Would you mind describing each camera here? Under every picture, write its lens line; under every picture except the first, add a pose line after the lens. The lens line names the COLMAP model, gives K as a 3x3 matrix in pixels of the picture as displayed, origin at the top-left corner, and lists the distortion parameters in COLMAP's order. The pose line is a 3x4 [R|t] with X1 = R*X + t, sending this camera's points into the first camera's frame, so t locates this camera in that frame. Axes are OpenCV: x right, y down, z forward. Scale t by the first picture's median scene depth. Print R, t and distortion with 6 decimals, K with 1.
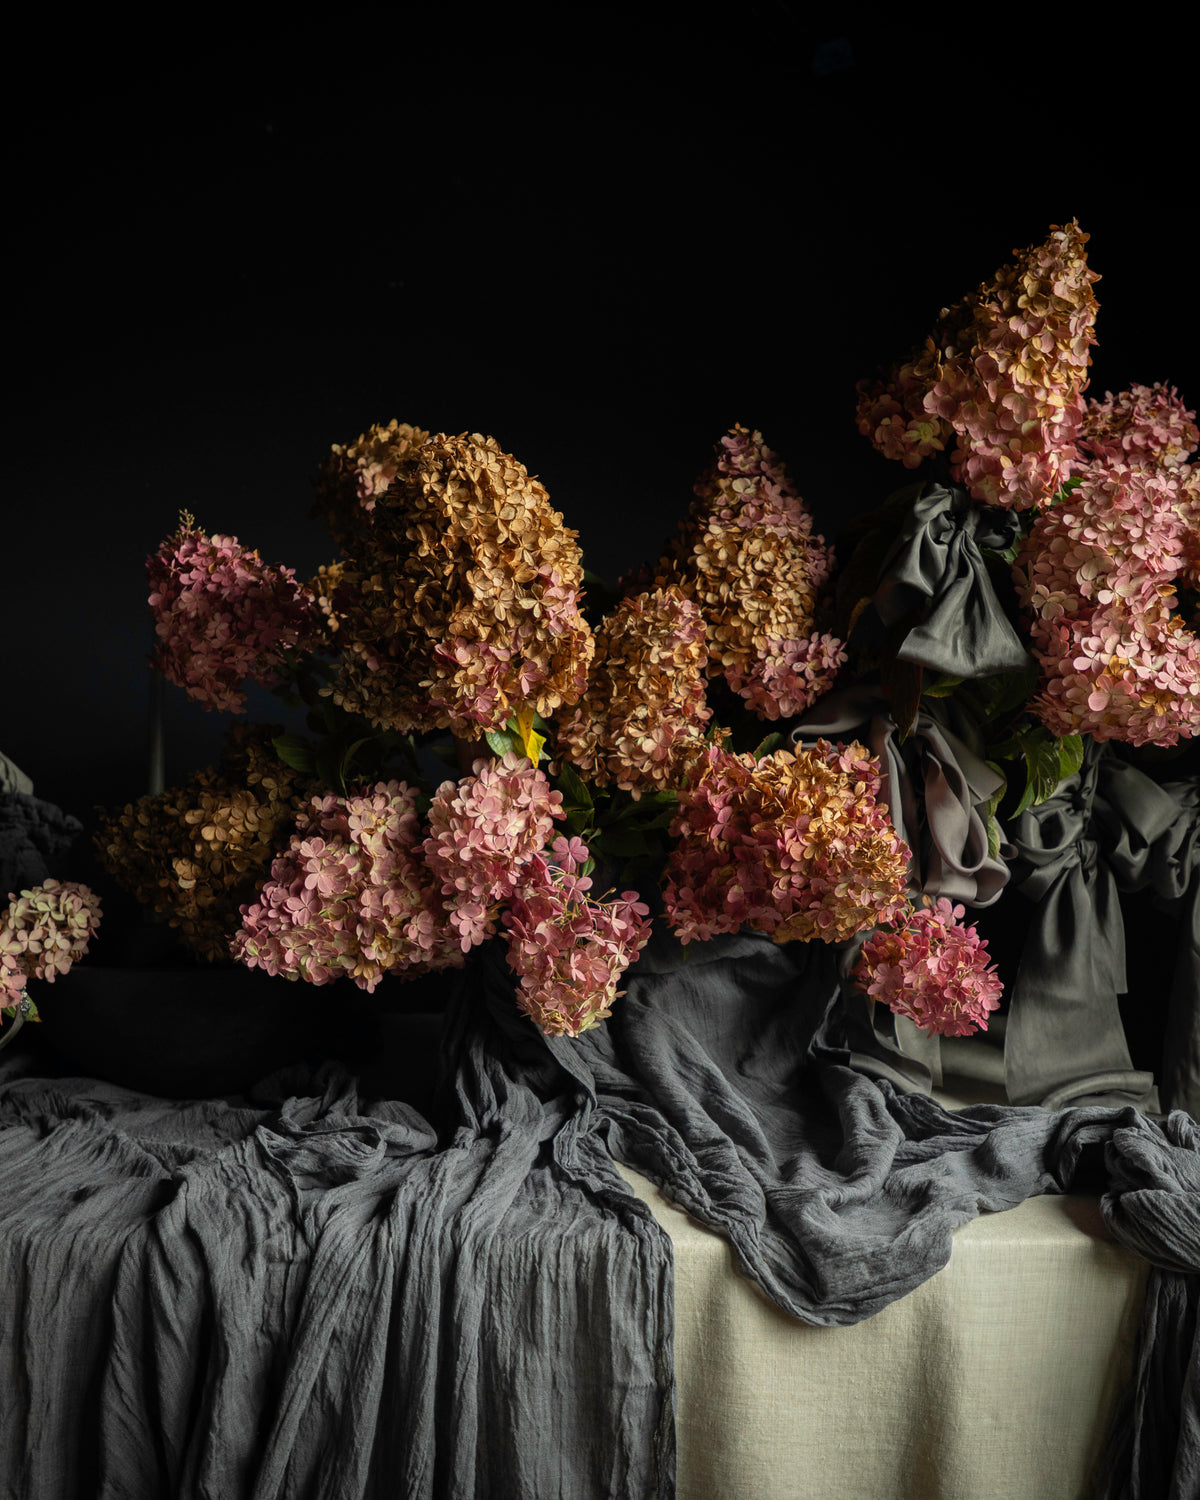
lens RADIAL K [[2812.8, 0, 600.0], [0, 2812.8, 750.0], [0, 0, 1]] dist [0.210210, -0.483120]
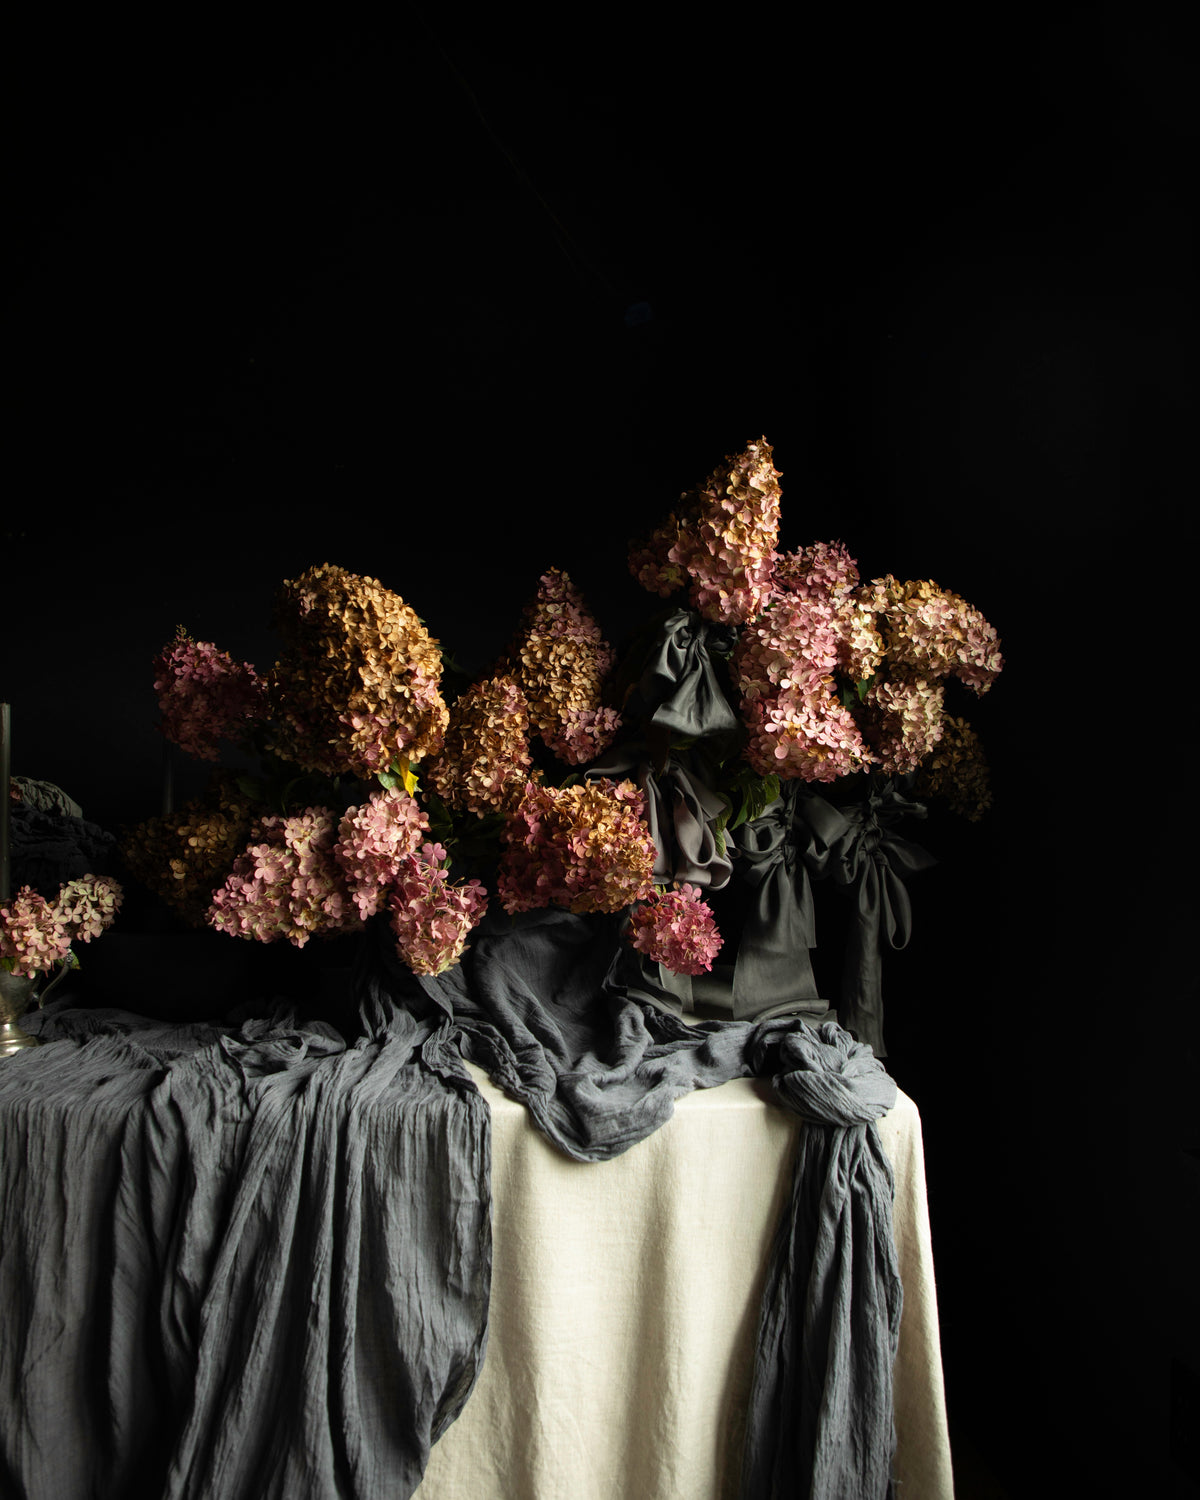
lens RADIAL K [[2190.3, 0, 600.0], [0, 2190.3, 750.0], [0, 0, 1]] dist [0.184797, -0.454881]
pose [[0.999911, -0.001709, 0.013250, 0.063217], [0.001942, 0.999843, -0.017621, 0.002011], [-0.013218, 0.017645, 0.999757, -0.173944]]
